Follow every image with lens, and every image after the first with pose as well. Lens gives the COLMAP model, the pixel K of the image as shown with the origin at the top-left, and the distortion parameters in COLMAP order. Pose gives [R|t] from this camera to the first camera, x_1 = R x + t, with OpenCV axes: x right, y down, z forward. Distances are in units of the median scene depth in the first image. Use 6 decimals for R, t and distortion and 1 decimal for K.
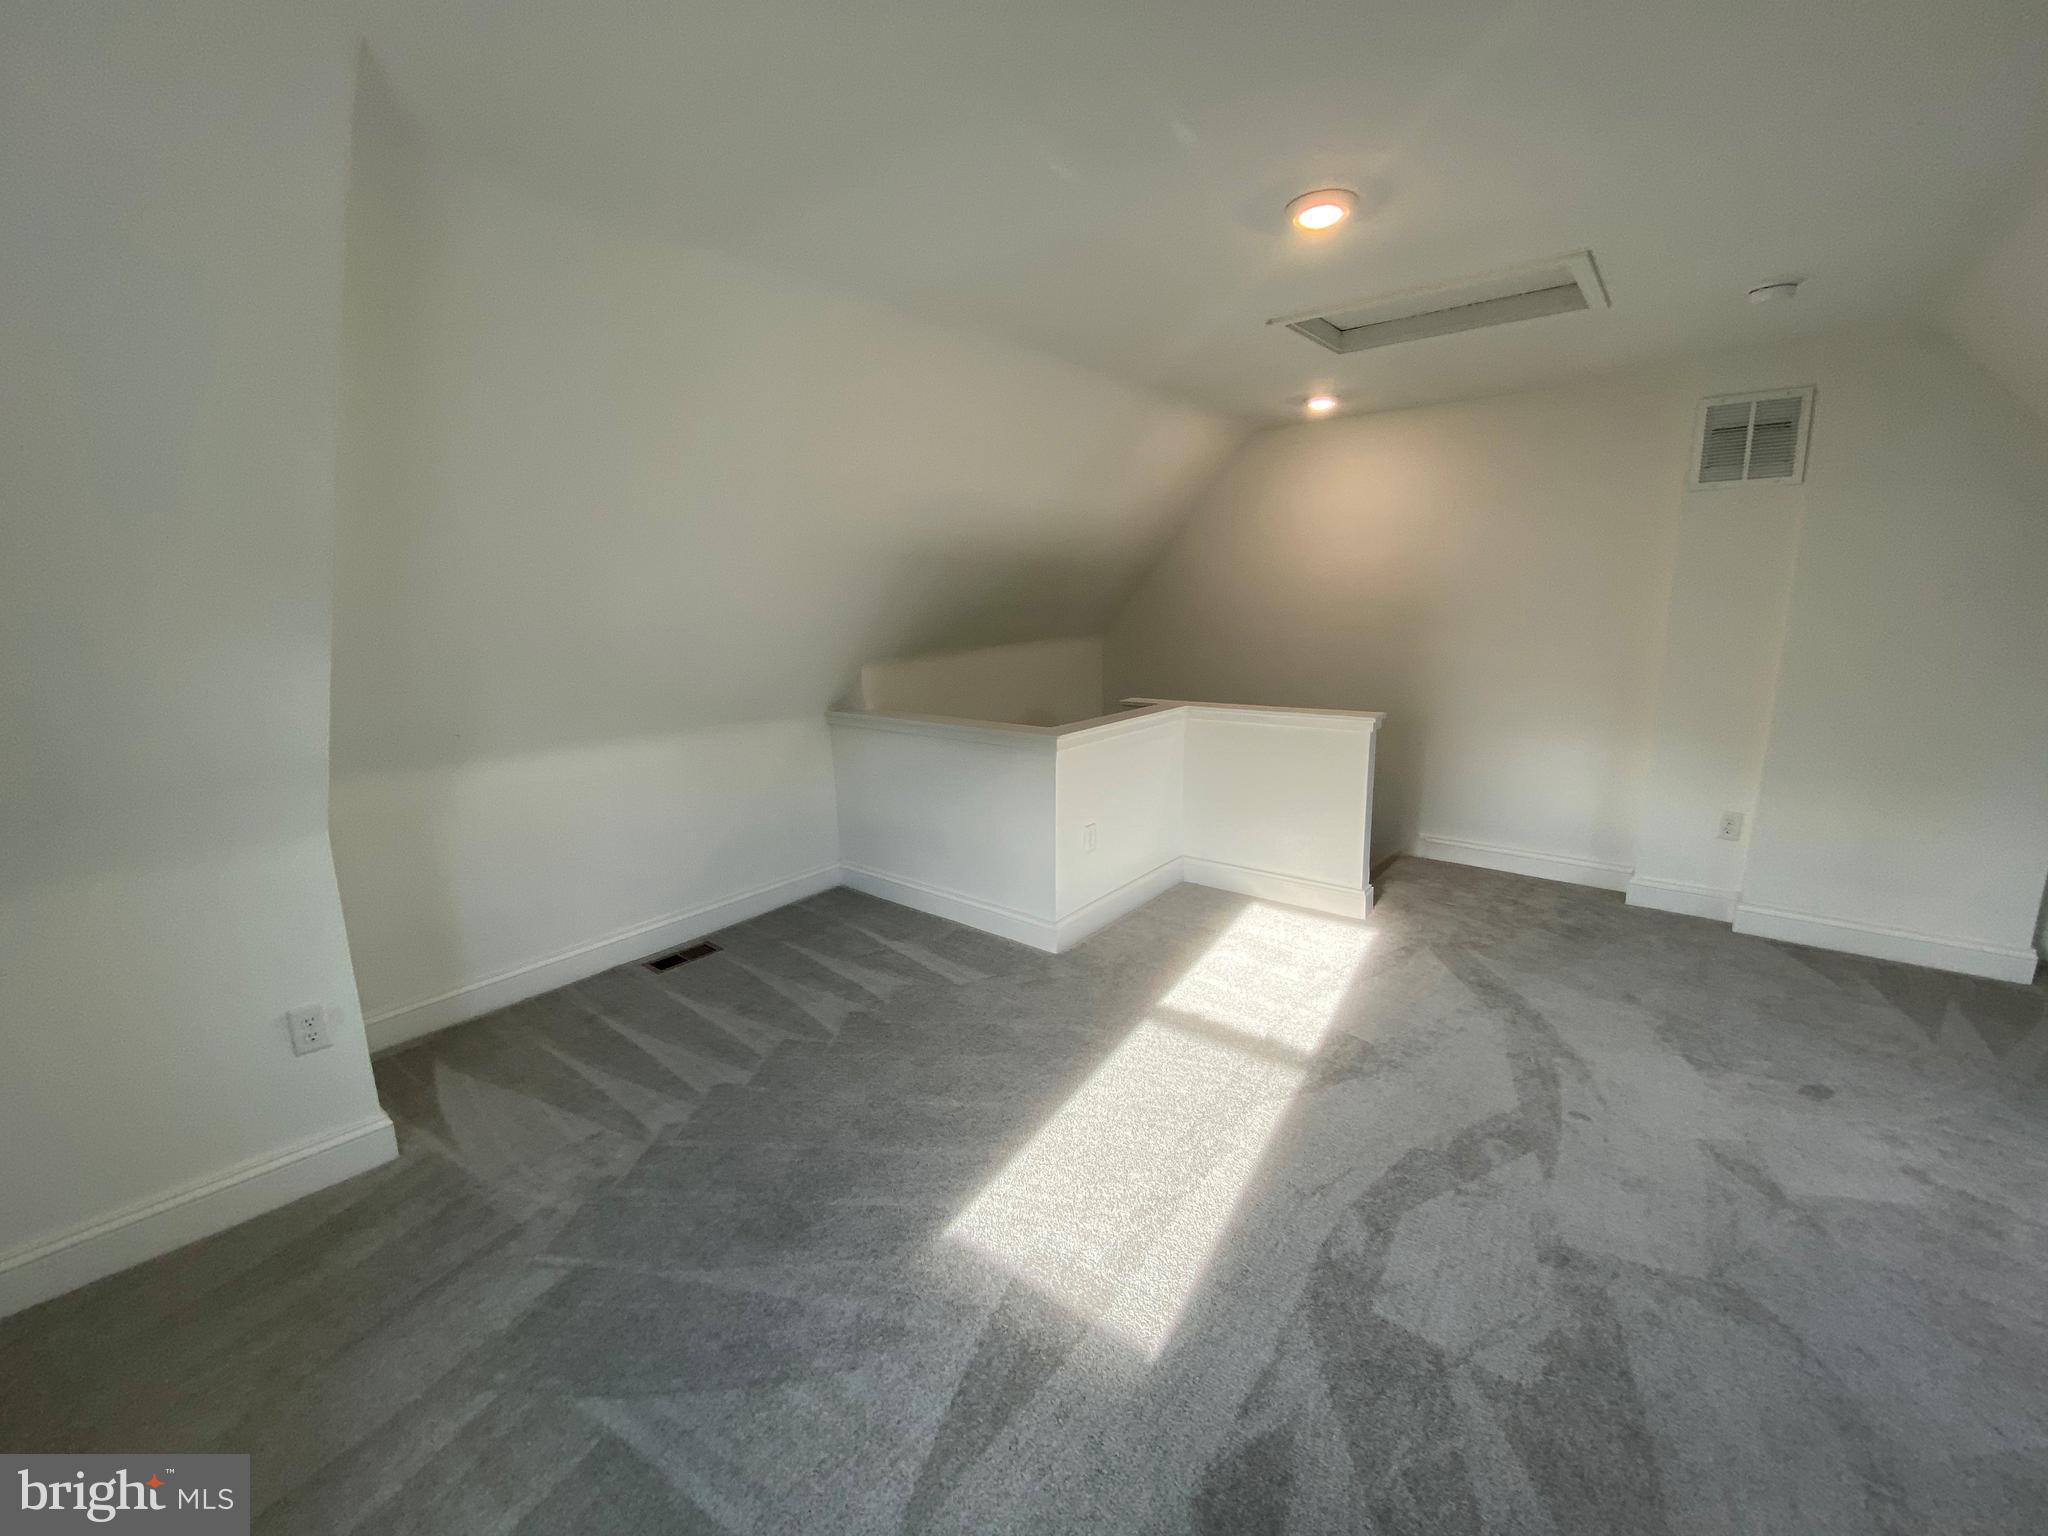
lens RADIAL K [[827.4, 0, 1022.1], [0, 827.4, 757.3], [0, 0, 1]] dist [0.039182, -0.033384]
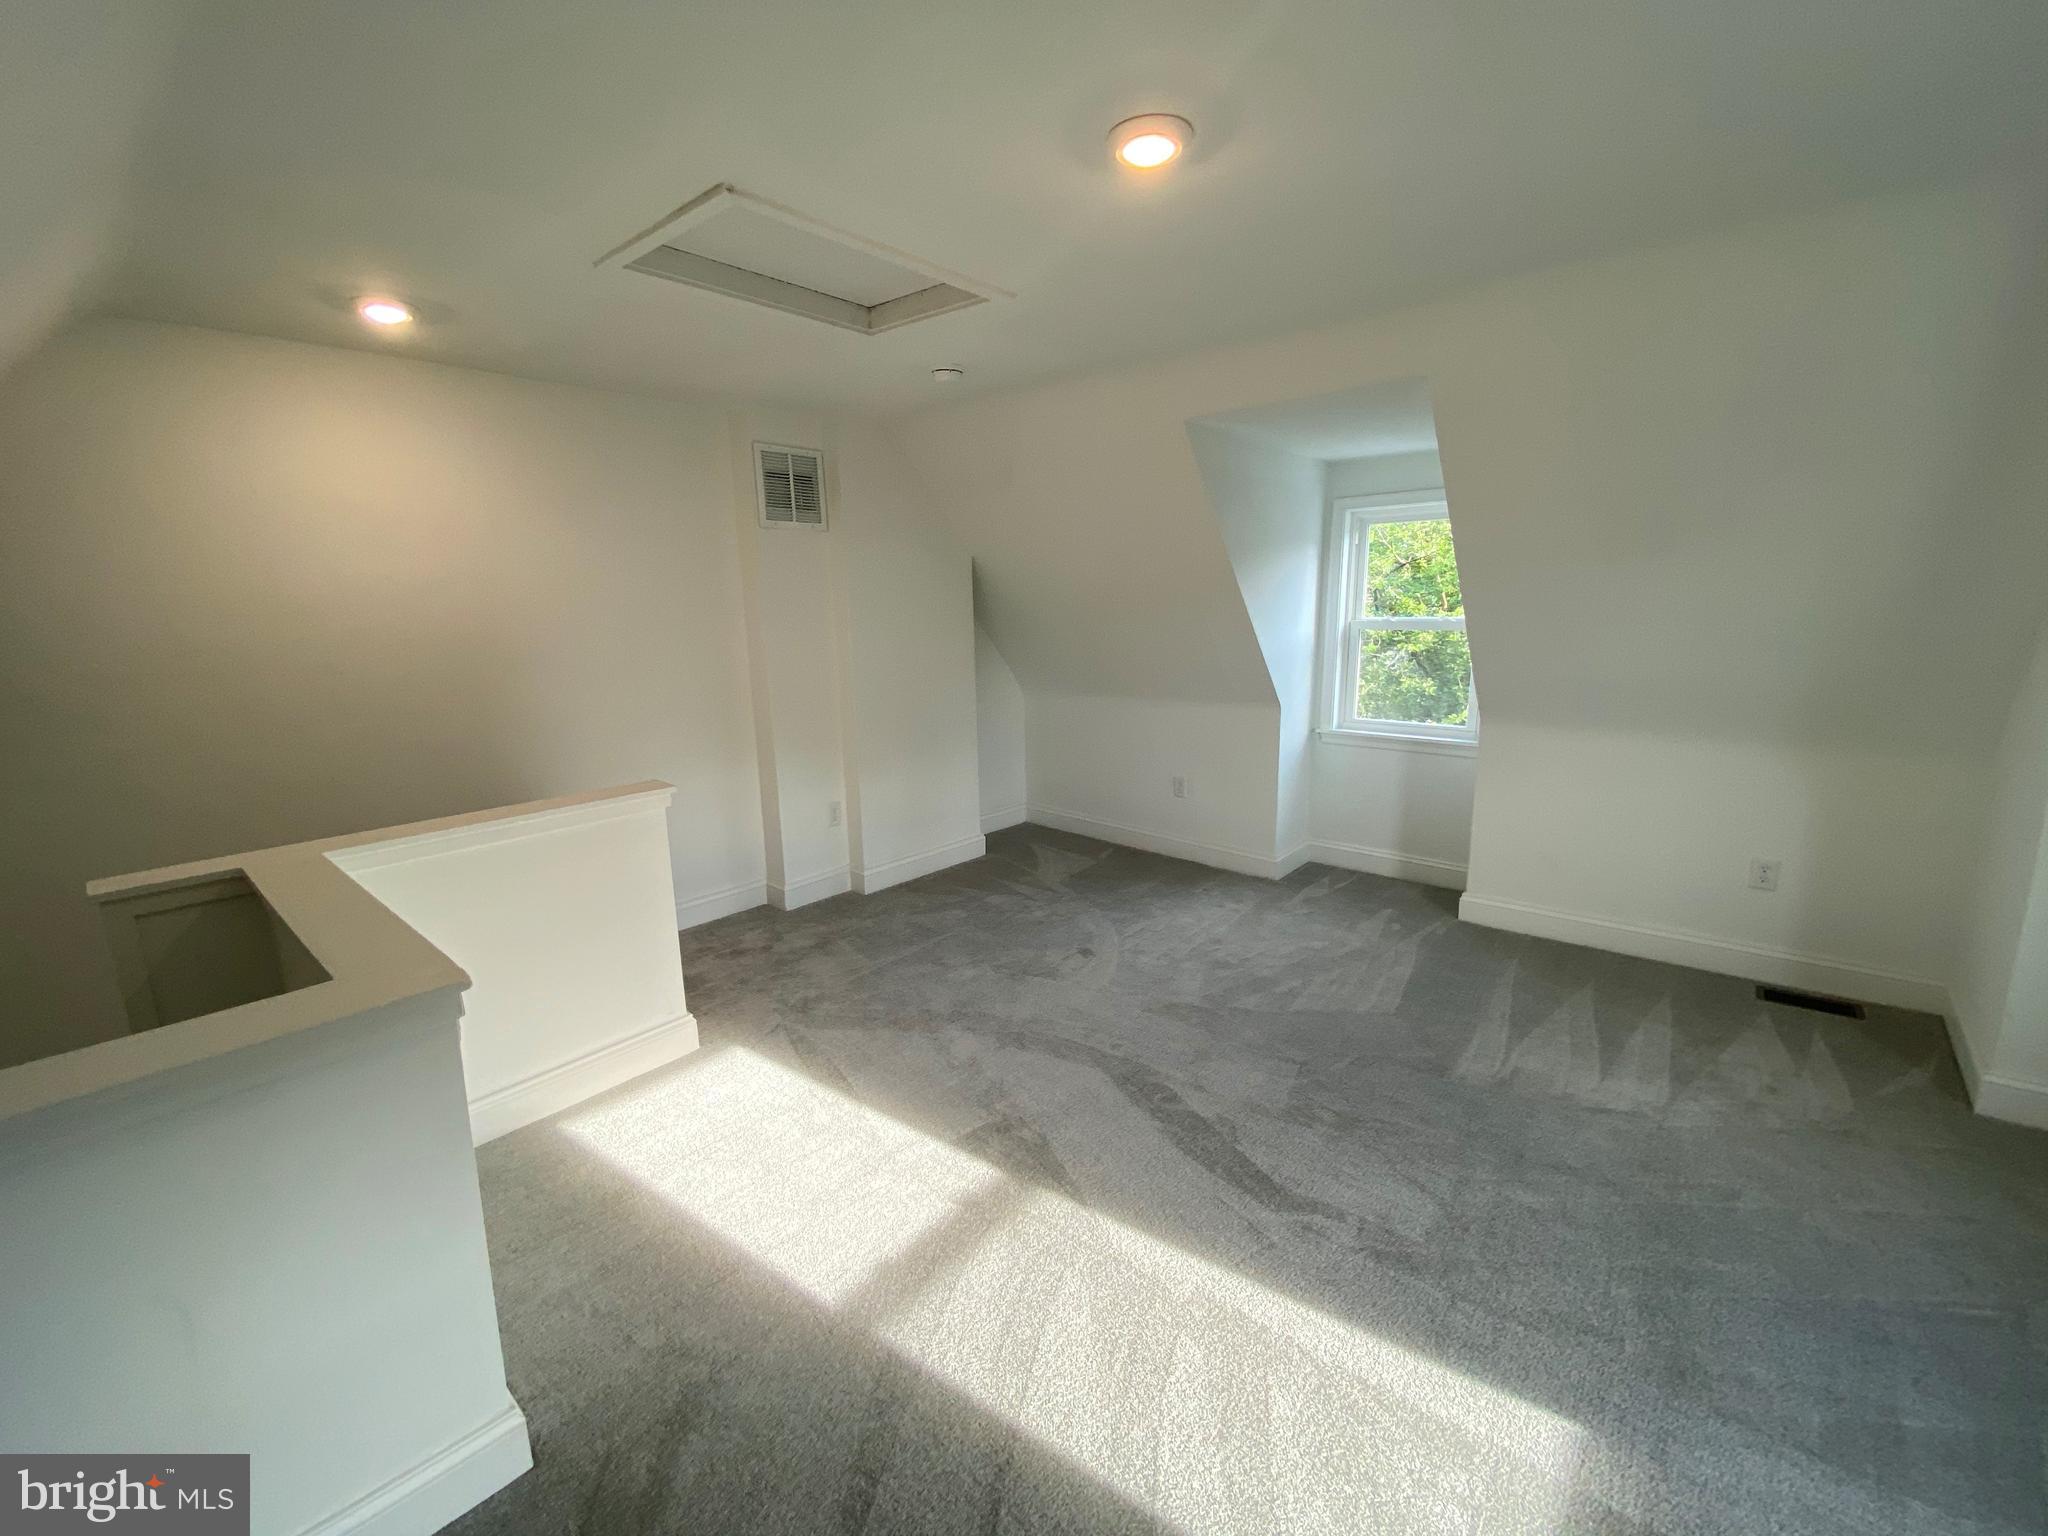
lens RADIAL K [[827.4, 0, 1022.1], [0, 827.4, 757.3], [0, 0, 1]] dist [0.039182, -0.033384]
pose [[0.041075, -0.165068, 0.985427, -0.354025], [0.205679, 0.966533, 0.153330, -0.146192], [-0.977757, 0.196383, 0.073651, 0.760917]]
